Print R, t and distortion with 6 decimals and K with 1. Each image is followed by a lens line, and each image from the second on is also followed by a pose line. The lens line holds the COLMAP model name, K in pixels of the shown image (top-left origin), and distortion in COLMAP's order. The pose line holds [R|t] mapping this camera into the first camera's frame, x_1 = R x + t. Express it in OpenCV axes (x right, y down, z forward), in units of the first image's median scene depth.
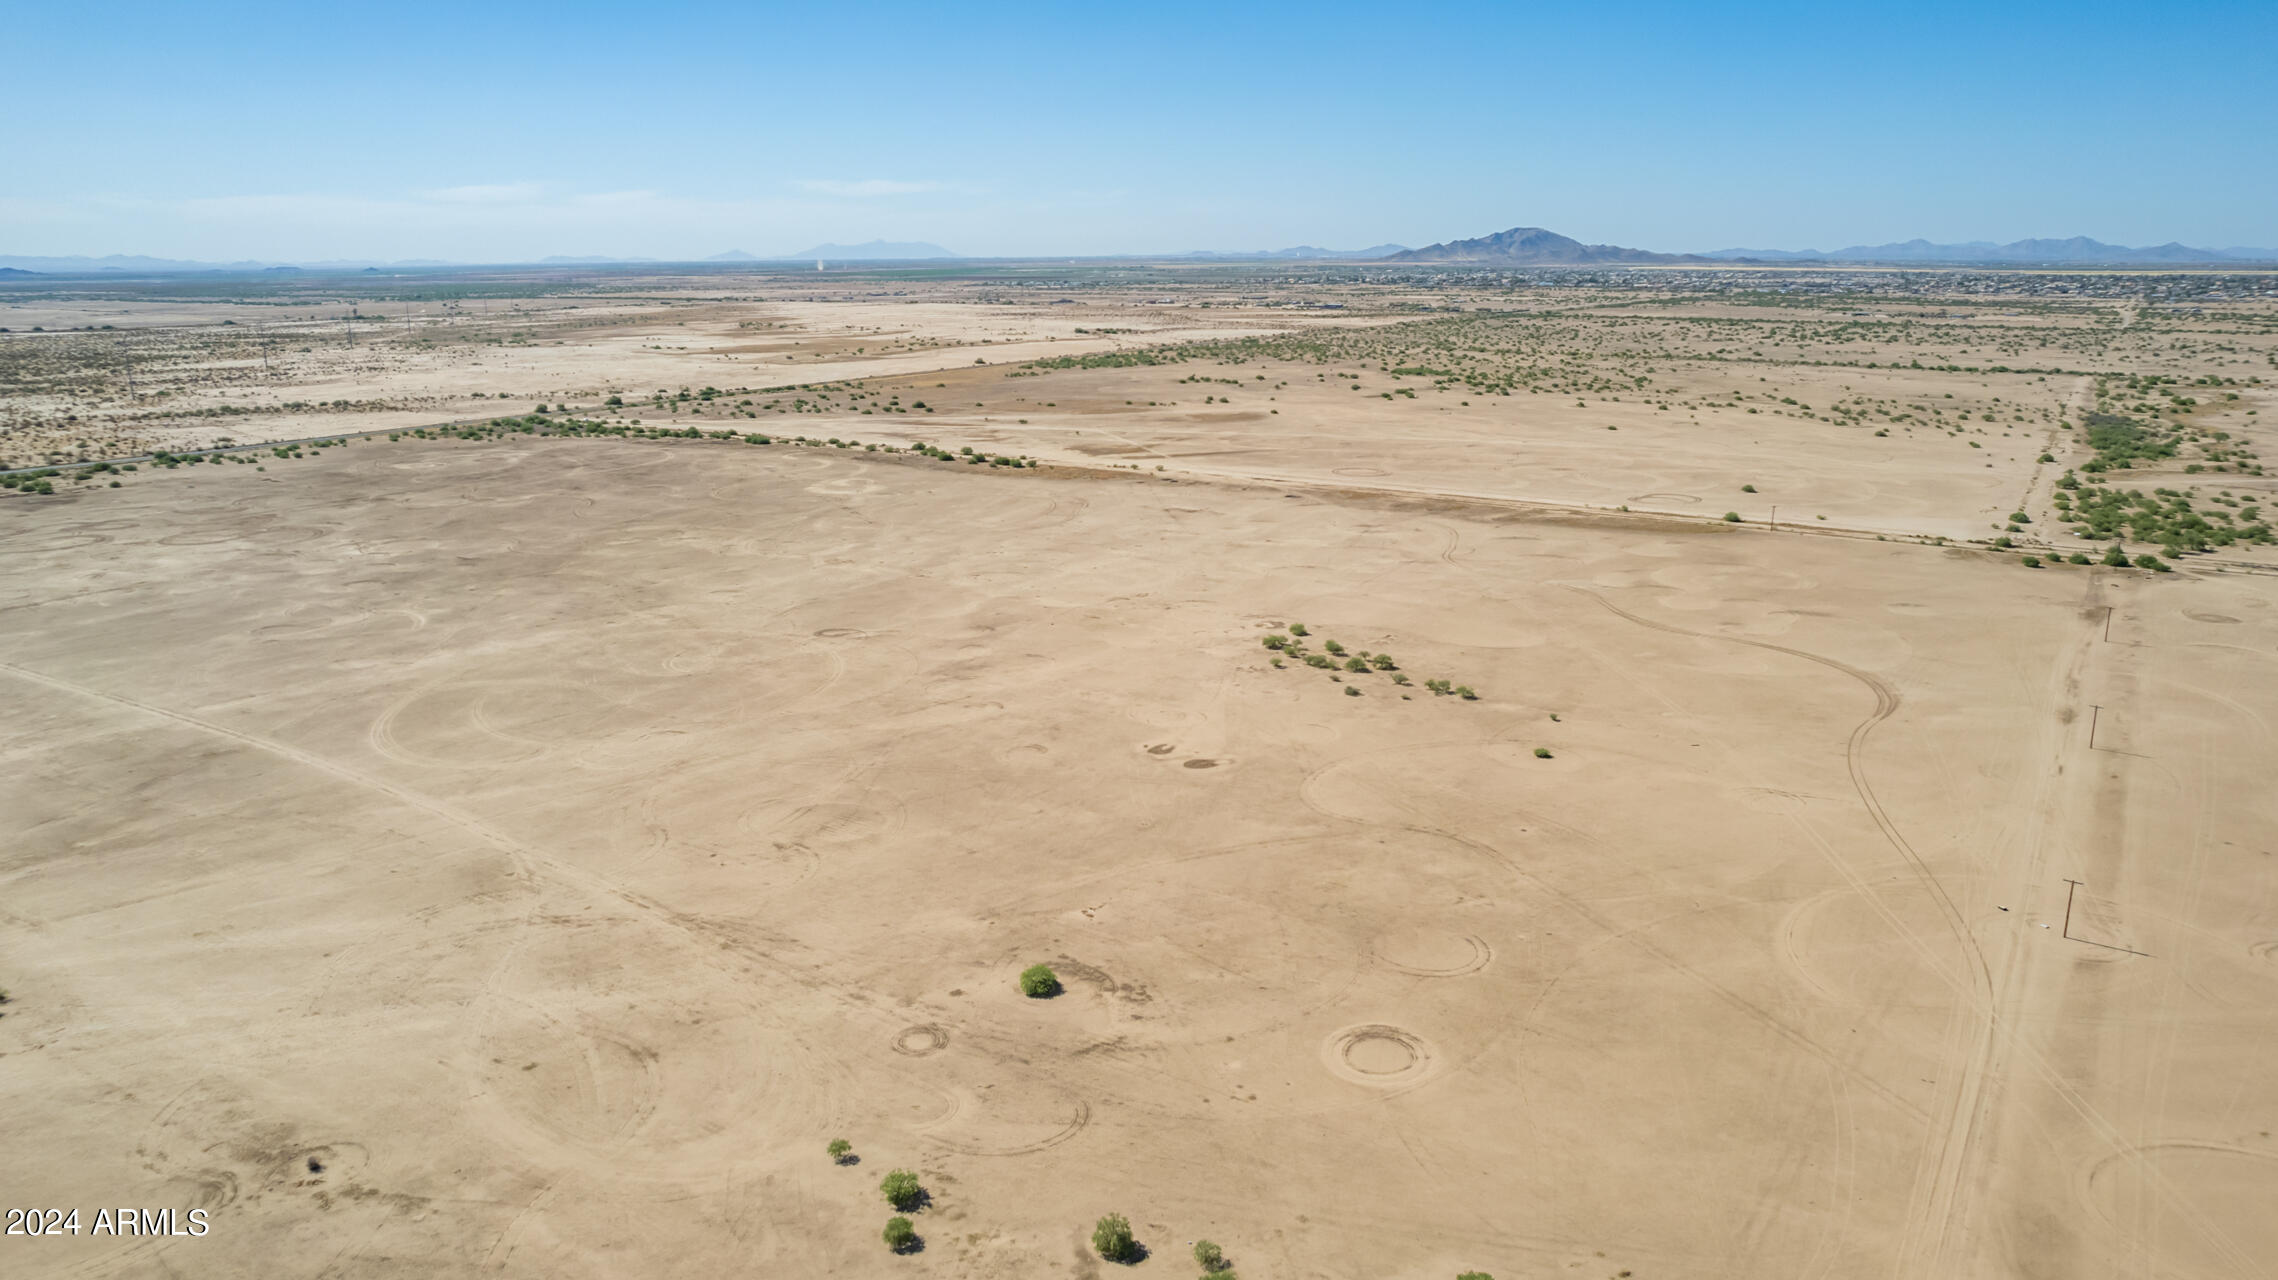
lens RADIAL K [[1512.8, 0, 1145.2], [0, 1512.8, 641.4], [0, 0, 1]] dist [-0.068983, 0.056464]
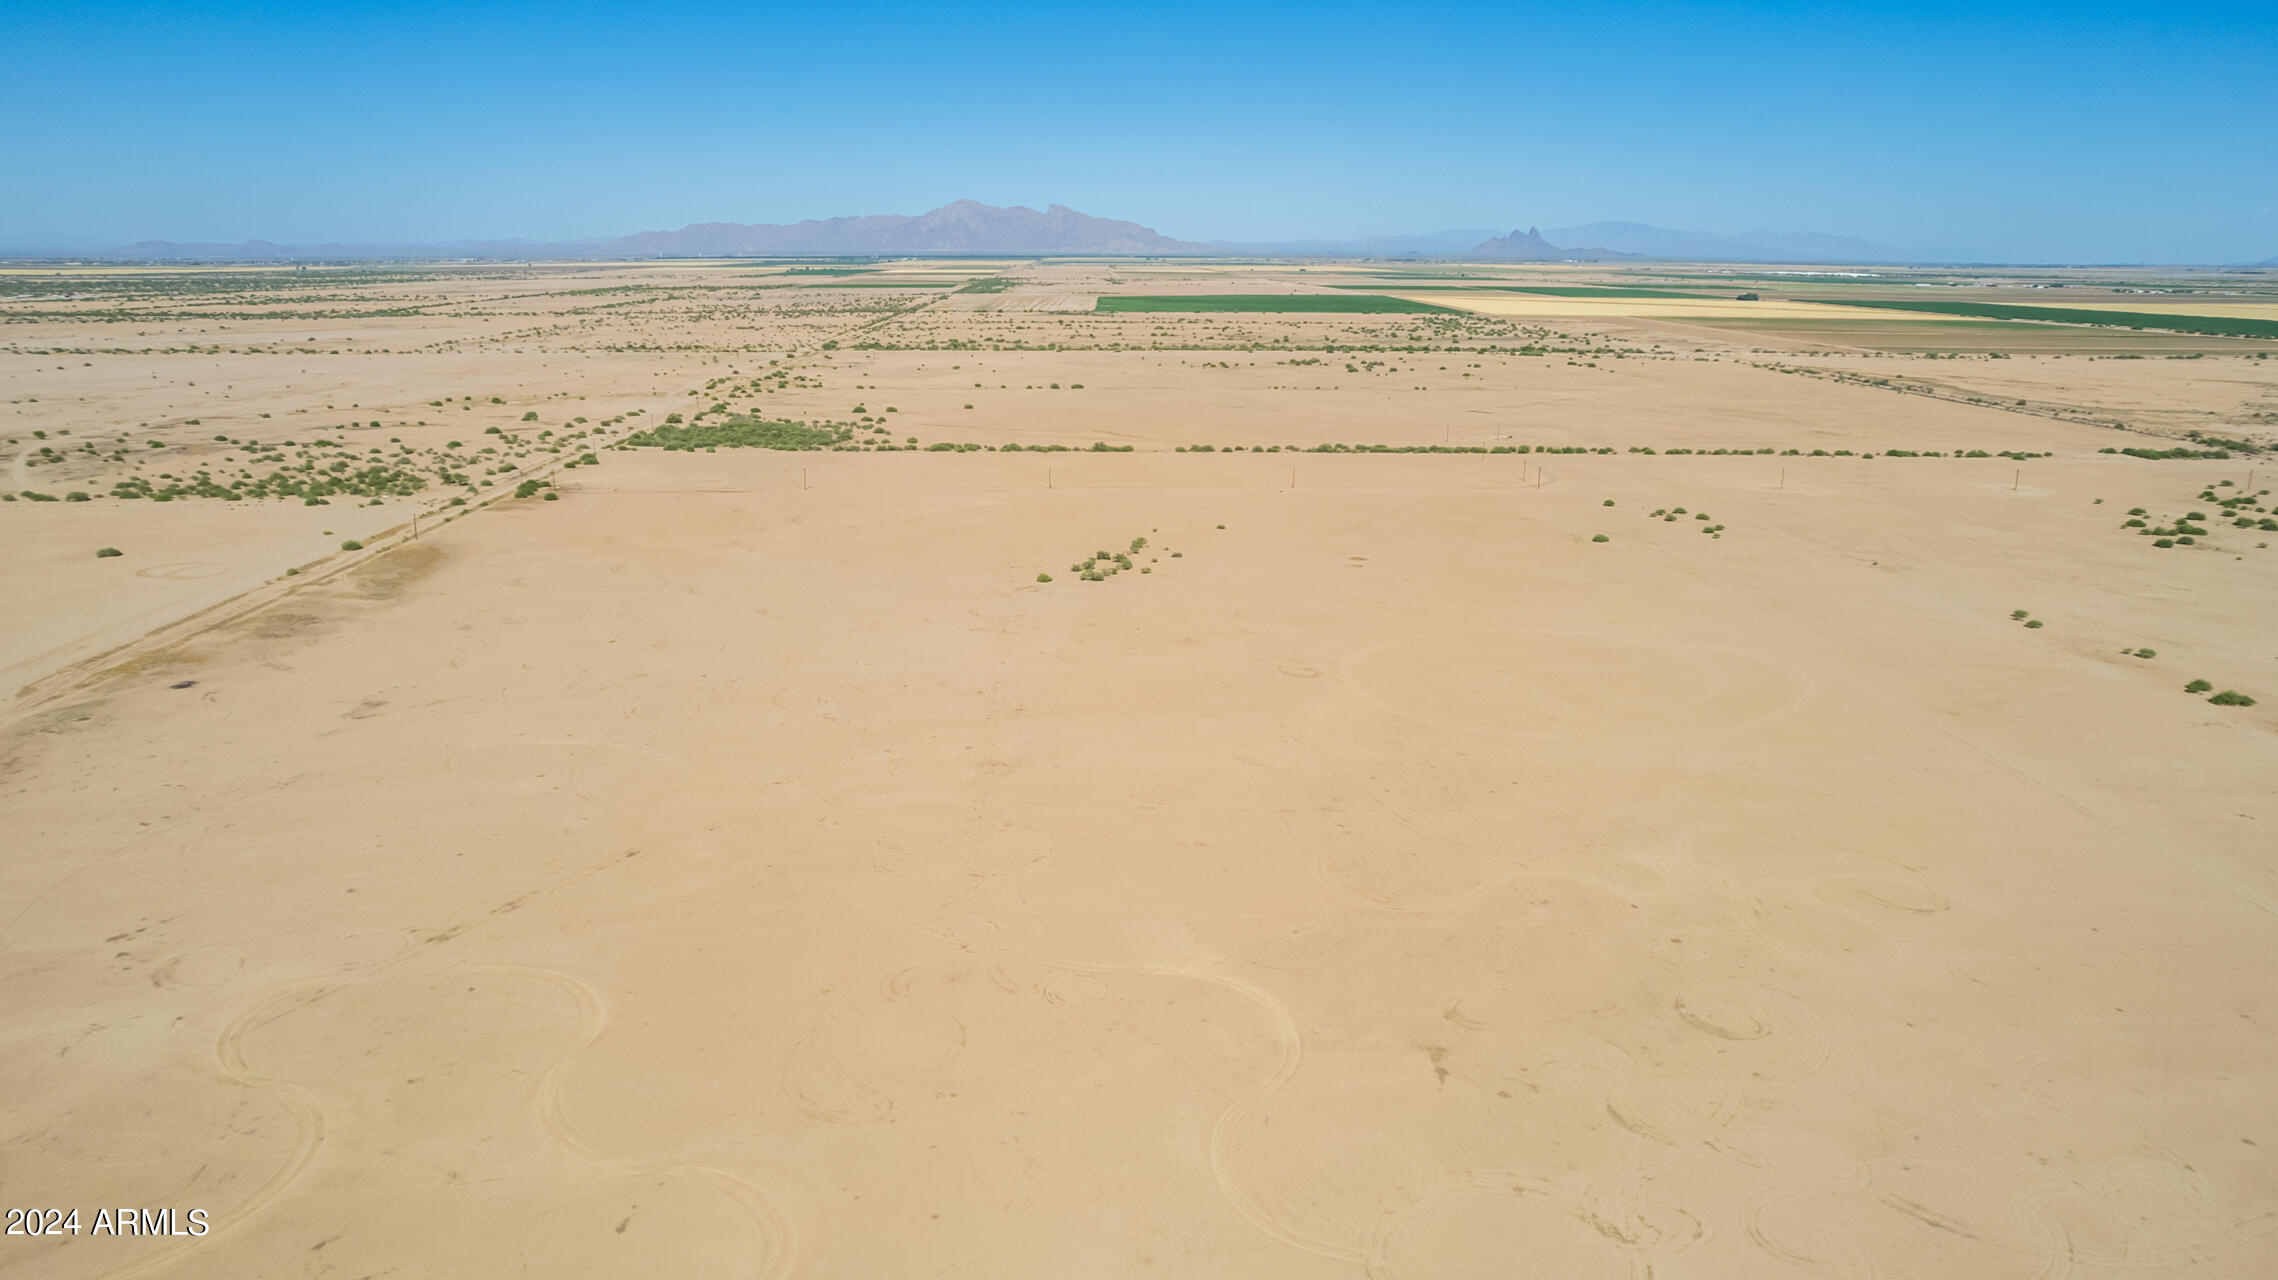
lens RADIAL K [[1502.4, 0, 1145.5], [0, 1502.4, 638.1], [0, 0, 1]] dist [-0.079430, 0.073807]
pose [[-0.583111, -0.203966, 0.786371, -1.005190], [0.202107, 0.901115, 0.383594, -0.458500], [-0.786851, 0.382609, -0.484227, 1.753703]]
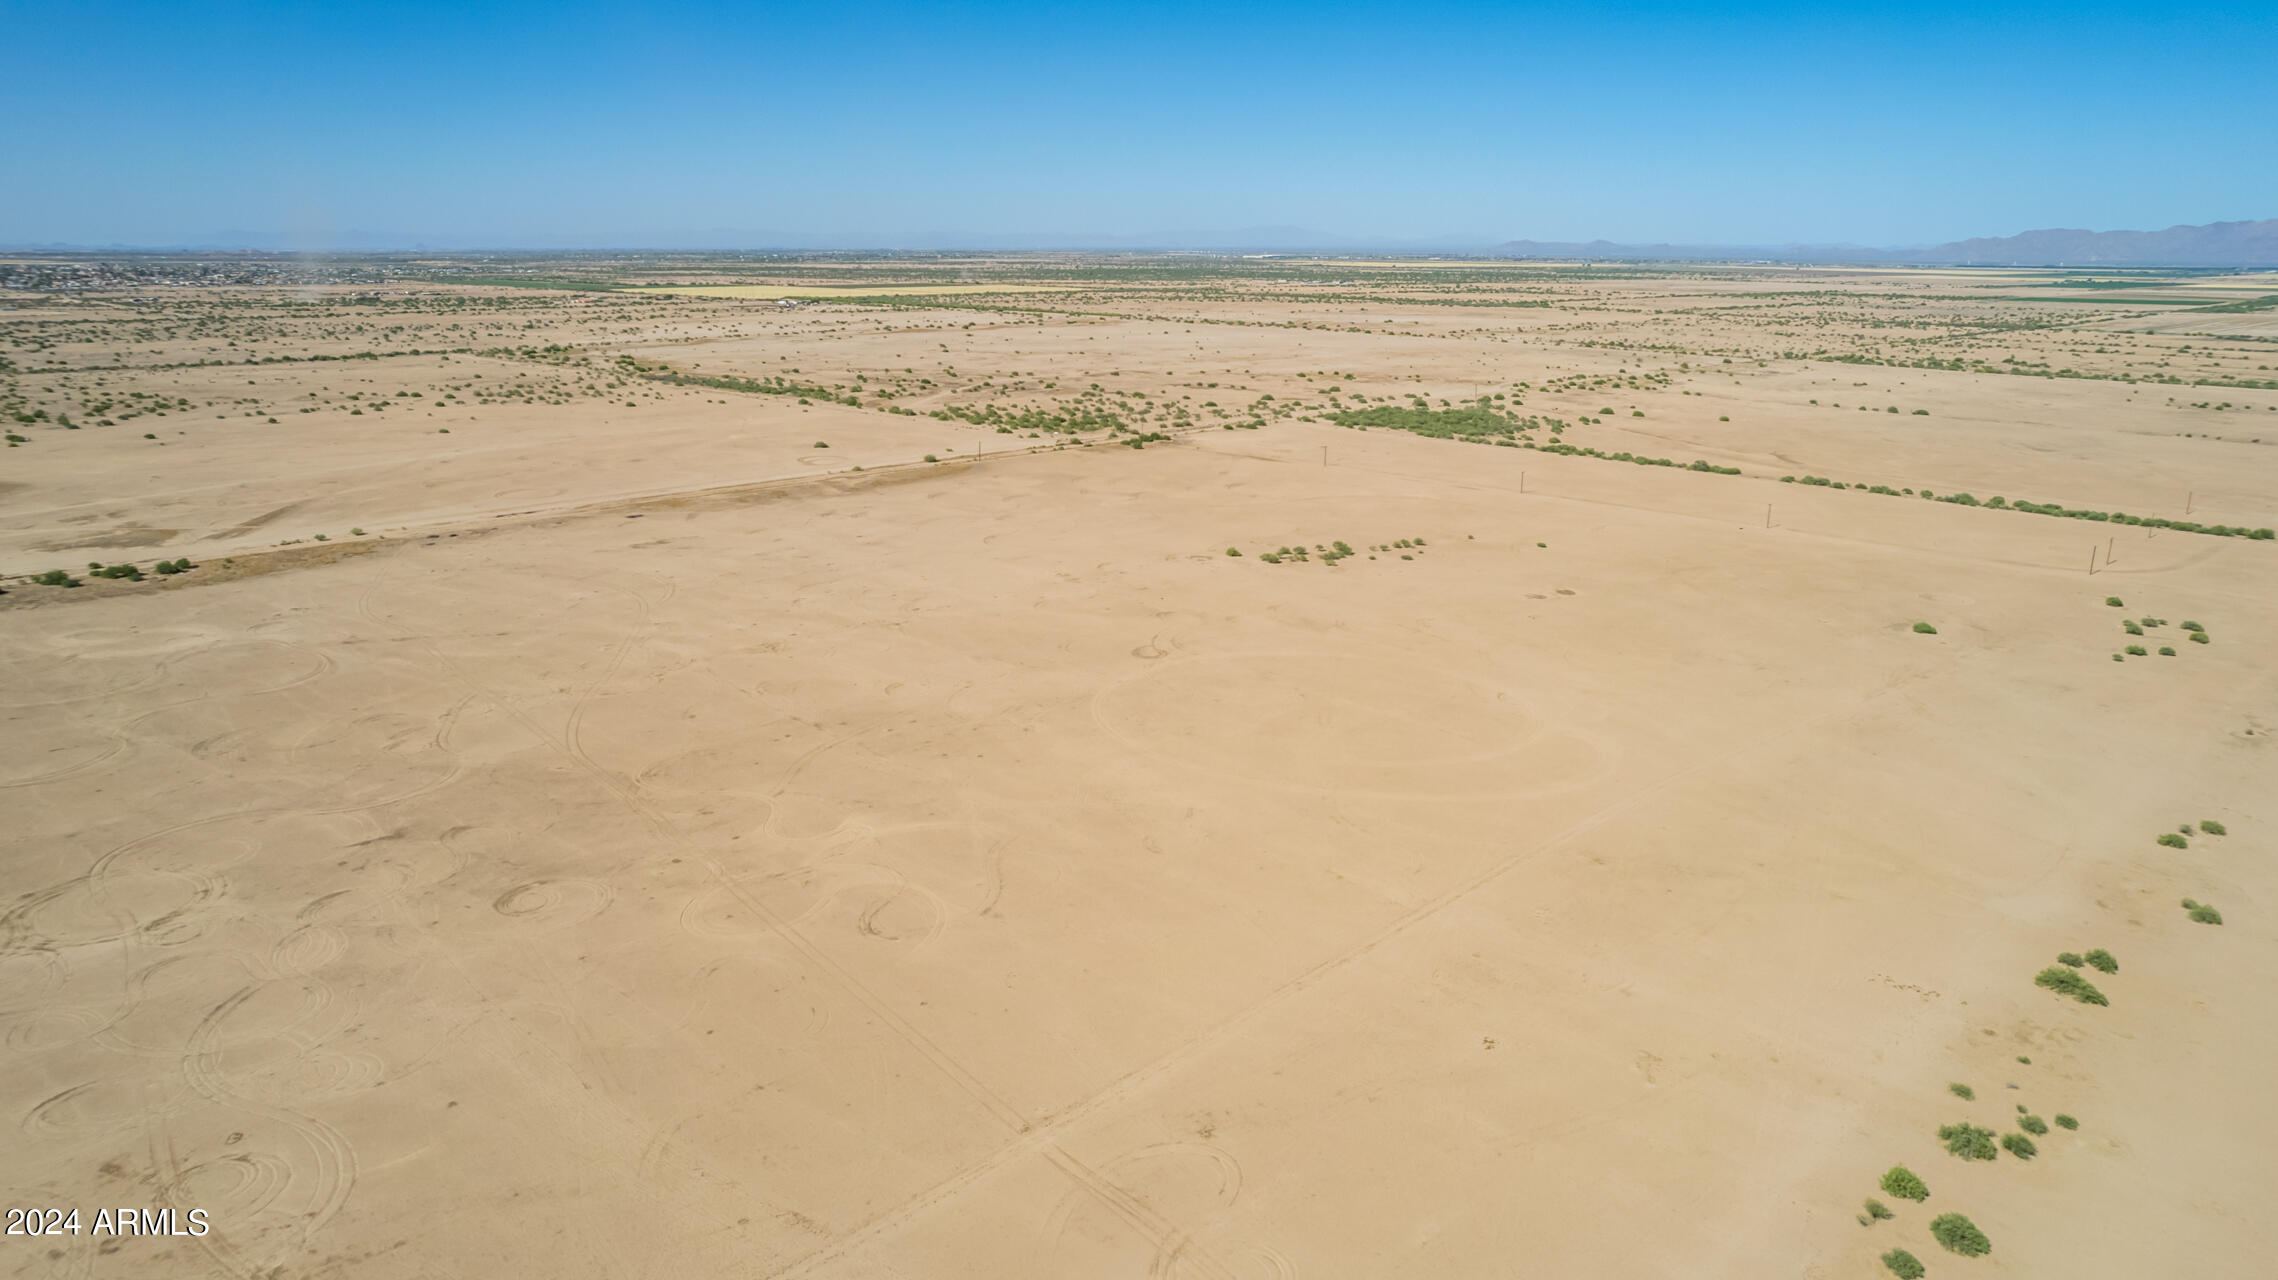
lens RADIAL K [[1486.0, 0, 1139.0], [0, 1486.0, 640.0], [0, 0, 1]] dist [-0.076397, 0.065054]
pose [[0.205551, -0.248148, 0.946663, -1.251408], [0.239157, 0.950727, 0.197285, -0.228136], [-0.948975, 0.185849, 0.254769, 0.894108]]
